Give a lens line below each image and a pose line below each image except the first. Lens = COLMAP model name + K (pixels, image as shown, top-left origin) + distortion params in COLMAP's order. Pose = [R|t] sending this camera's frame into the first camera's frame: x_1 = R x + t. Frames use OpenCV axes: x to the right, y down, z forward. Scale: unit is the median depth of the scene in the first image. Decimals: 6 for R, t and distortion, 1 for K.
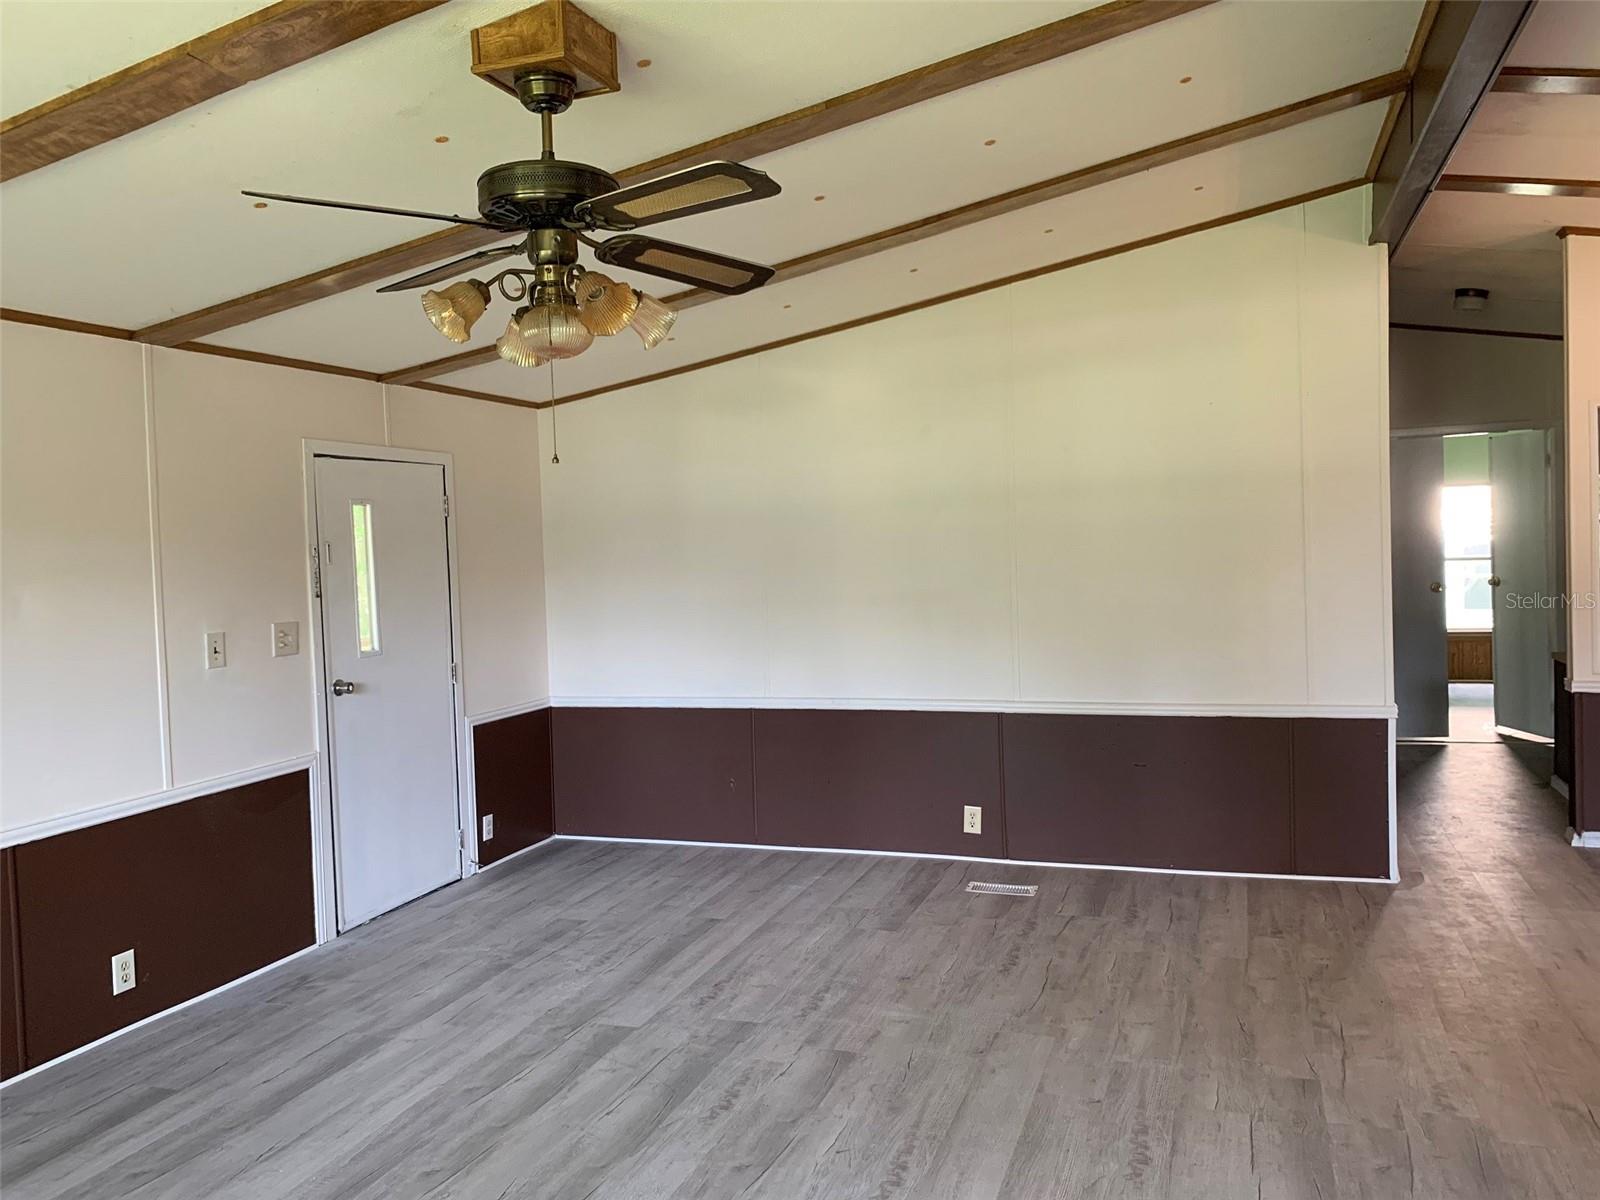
lens RADIAL K [[1273.8, 0, 800.2], [0, 1273.8, 584.8], [0, 0, 1]] dist [-0.001206, 0.003946]
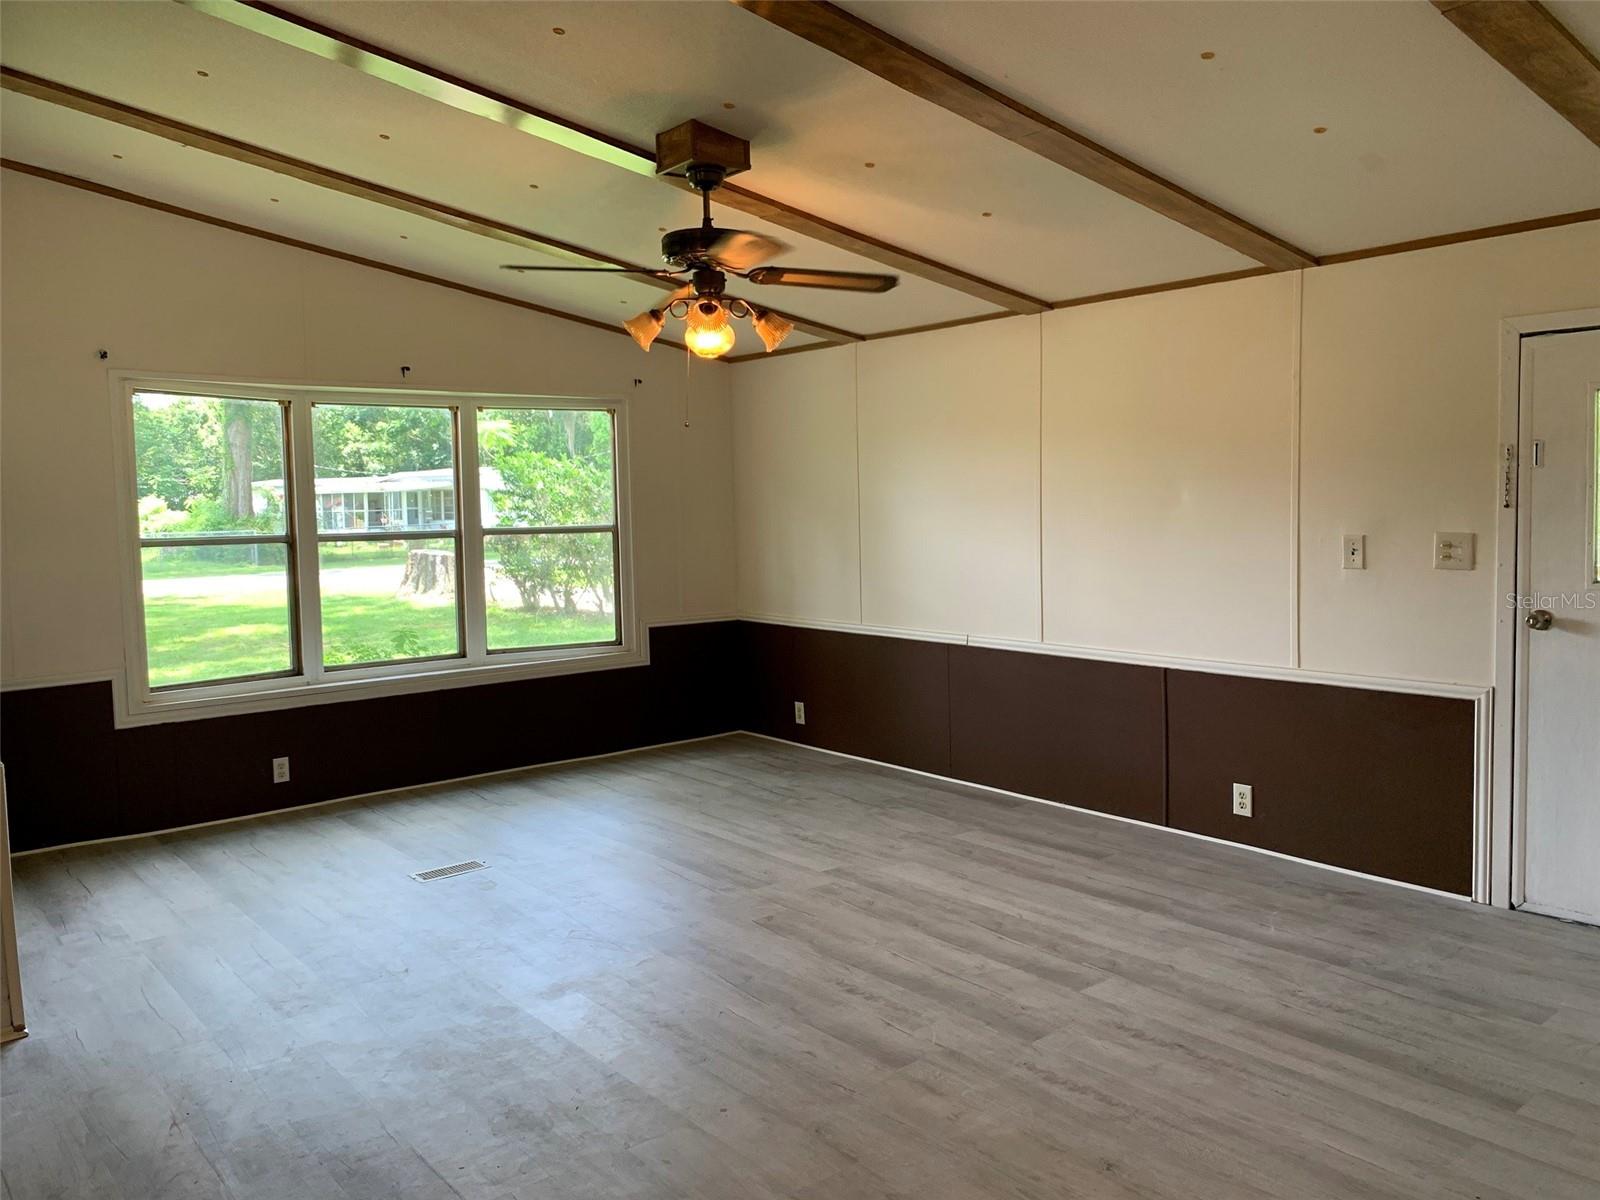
lens RADIAL K [[1249.6, 0, 804.8], [0, 1249.6, 574.9], [0, 0, 1]] dist [0.085798, -0.079619]
pose [[-0.515550, 0.106643, -0.850197, 0.671751], [0.014213, 0.993153, 0.115956, -0.057846], [0.856742, 0.047697, -0.513536, 1.193569]]
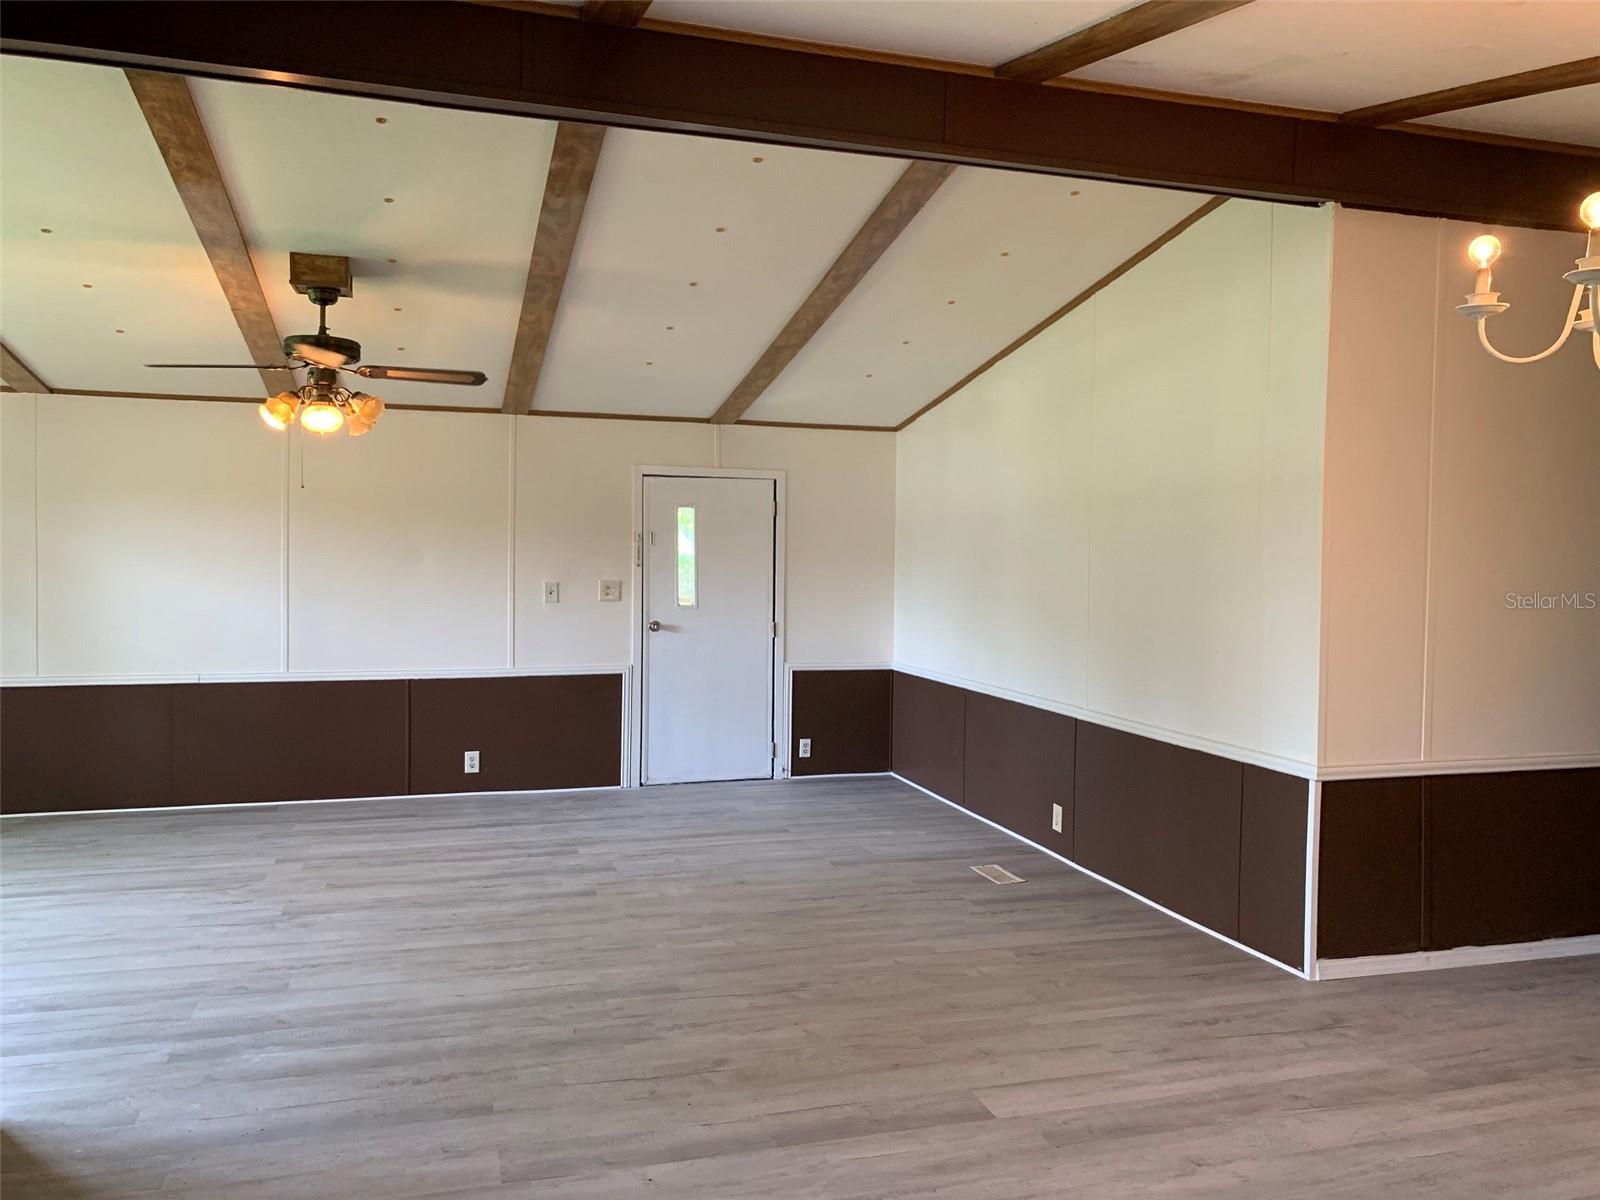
lens RADIAL K [[1263.5, 0, 800.0], [0, 1263.5, 600.0], [0, 0, 1]] dist [0.145562, -0.420820]
pose [[0.582170, 0.074164, -0.809678, 1.146316], [-0.059039, 0.997058, 0.048878, -0.042483], [0.810921, 0.019347, 0.584836, 0.292389]]
